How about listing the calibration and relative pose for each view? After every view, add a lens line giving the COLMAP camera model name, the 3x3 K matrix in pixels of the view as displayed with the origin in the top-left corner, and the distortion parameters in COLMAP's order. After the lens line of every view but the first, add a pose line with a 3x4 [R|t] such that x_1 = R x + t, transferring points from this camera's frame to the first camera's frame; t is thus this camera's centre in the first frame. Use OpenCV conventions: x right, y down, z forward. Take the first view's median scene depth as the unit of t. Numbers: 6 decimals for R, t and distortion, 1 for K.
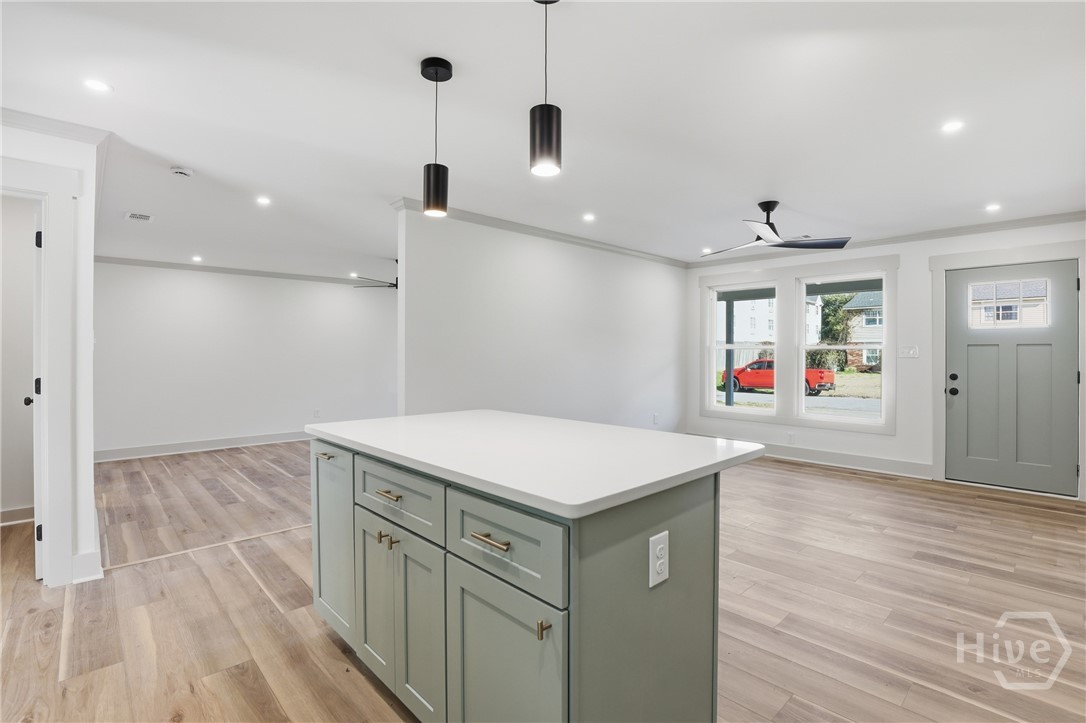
lens RADIAL K [[501.4, 0, 550.1], [0, 501.4, 356.7], [0, 0, 1]] dist [-0.036655, 0.007653]
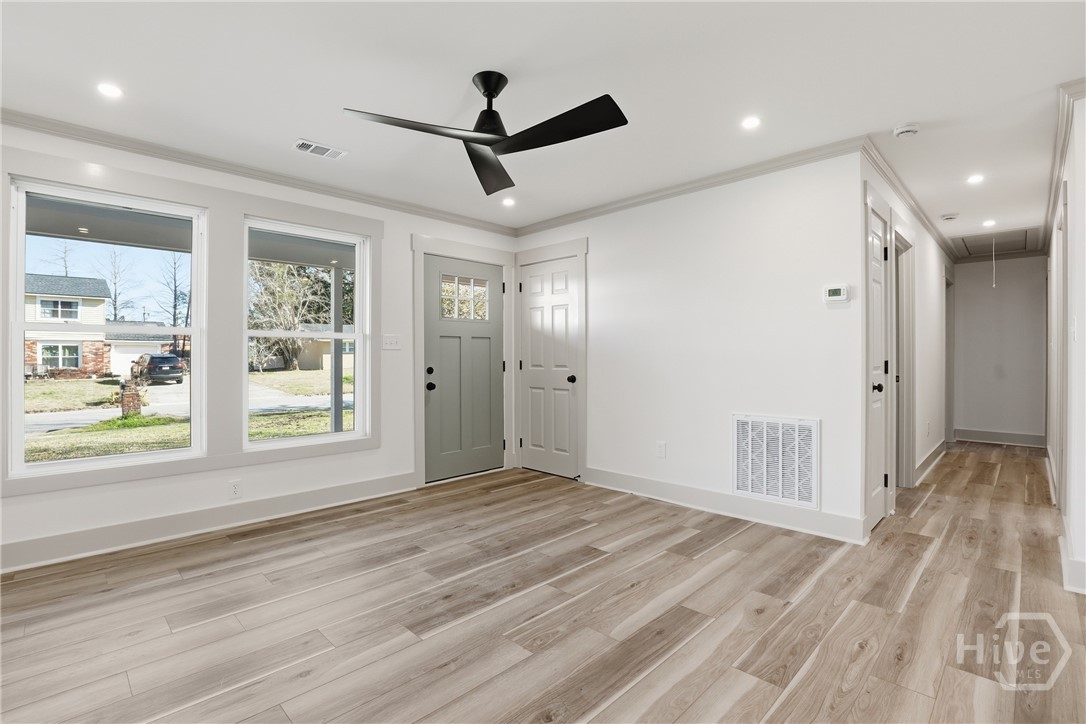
lens RADIAL K [[501.4, 0, 550.1], [0, 501.4, 357.2], [0, 0, 1]] dist [-0.036655, 0.007653]
pose [[-0.037181, -0.003644, 0.999302, -0.168073], [0.007581, 0.999964, 0.003928, 0.019345], [-0.999280, 0.007722, -0.037152, 1.111472]]
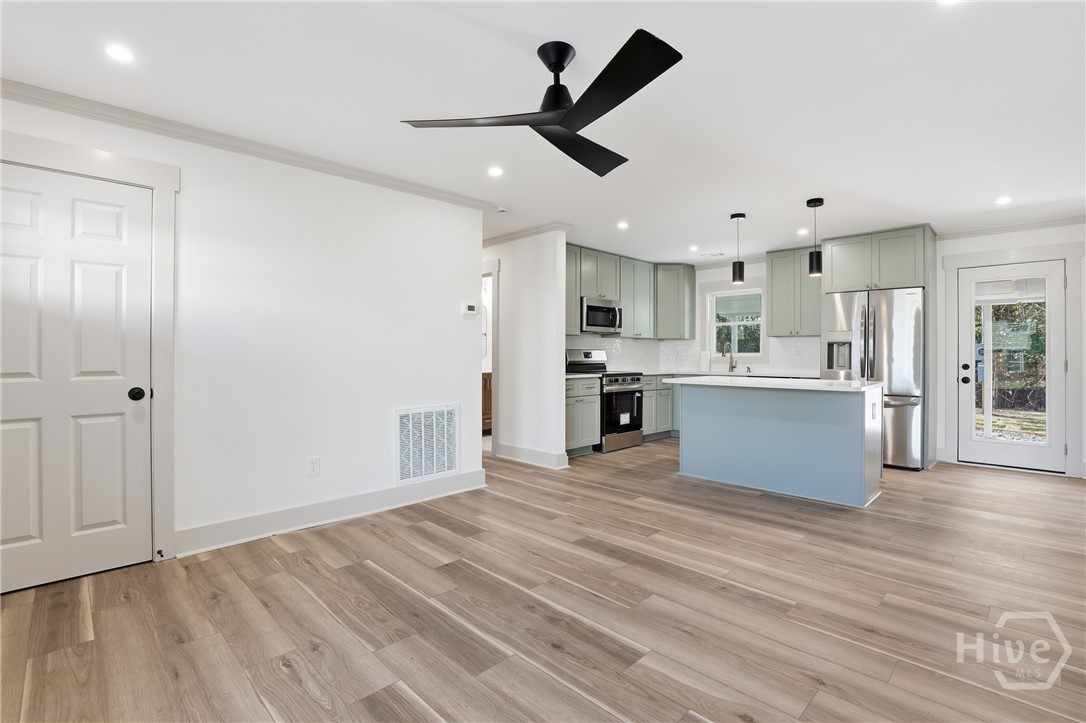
lens RADIAL K [[501.4, 0, 550.1], [0, 501.4, 356.7], [0, 0, 1]] dist [-0.036655, 0.007653]
pose [[-0.999545, -0.002387, -0.030067, 0.542944], [-0.002681, 0.999949, 0.009749, 0.016438], [0.030042, 0.009825, -0.999500, 1.787677]]
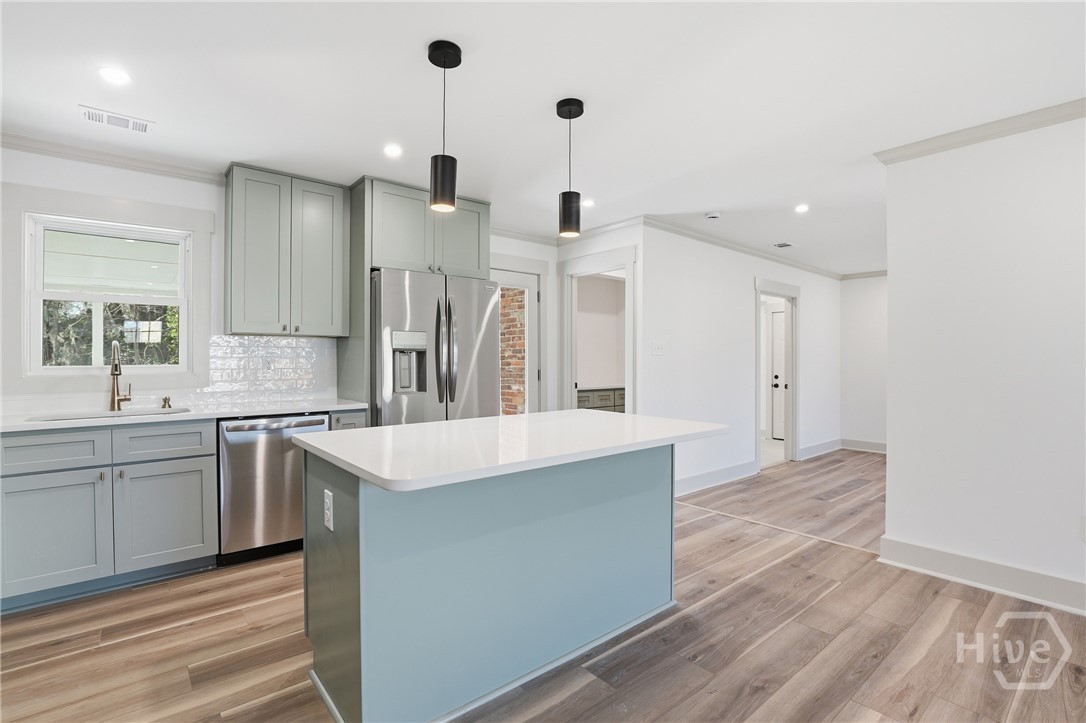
lens RADIAL K [[501.4, 0, 550.1], [0, 501.4, 356.7], [0, 0, 1]] dist [-0.036655, 0.007653]
pose [[-0.051060, -0.002643, -0.998692, 0.558742], [-0.005732, 0.999981, -0.002353, -0.000991], [0.998679, 0.005604, -0.051075, 0.611900]]
